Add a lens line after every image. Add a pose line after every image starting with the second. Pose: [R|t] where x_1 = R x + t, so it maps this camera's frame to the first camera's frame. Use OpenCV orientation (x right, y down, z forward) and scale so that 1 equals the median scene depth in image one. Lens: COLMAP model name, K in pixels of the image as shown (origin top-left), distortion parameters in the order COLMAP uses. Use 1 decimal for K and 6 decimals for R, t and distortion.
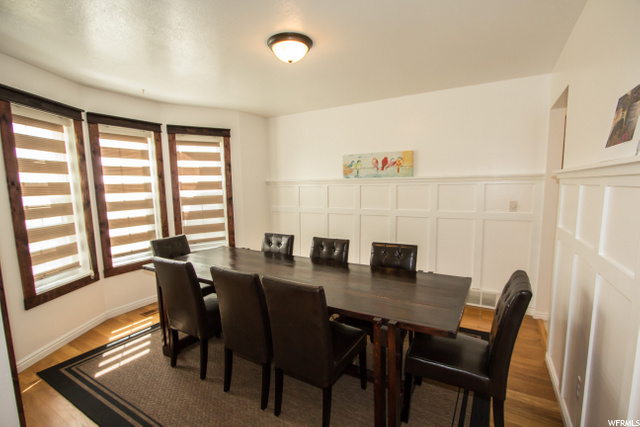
lens RADIAL K [[296.5, 0, 327.8], [0, 296.5, 222.4], [0, 0, 1]] dist [-0.001930, 0.000279]
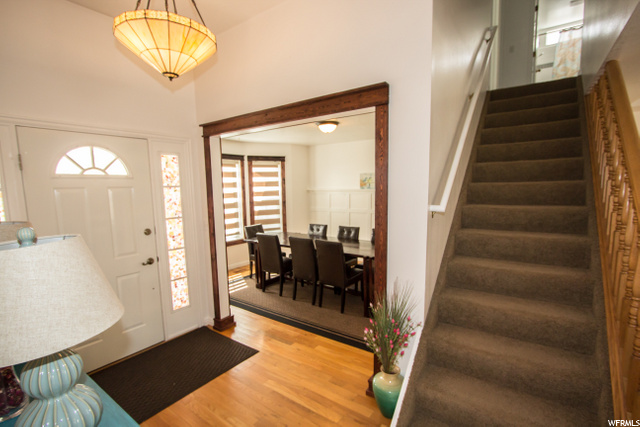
lens RADIAL K [[296.5, 0, 327.8], [0, 296.5, 222.4], [0, 0, 1]] dist [-0.001930, 0.000279]
pose [[0.995533, 0.010929, -0.093783, 0.035152], [-0.011054, 0.999939, -0.000813, 0.024199], [0.093768, 0.001846, 0.995592, -0.525547]]
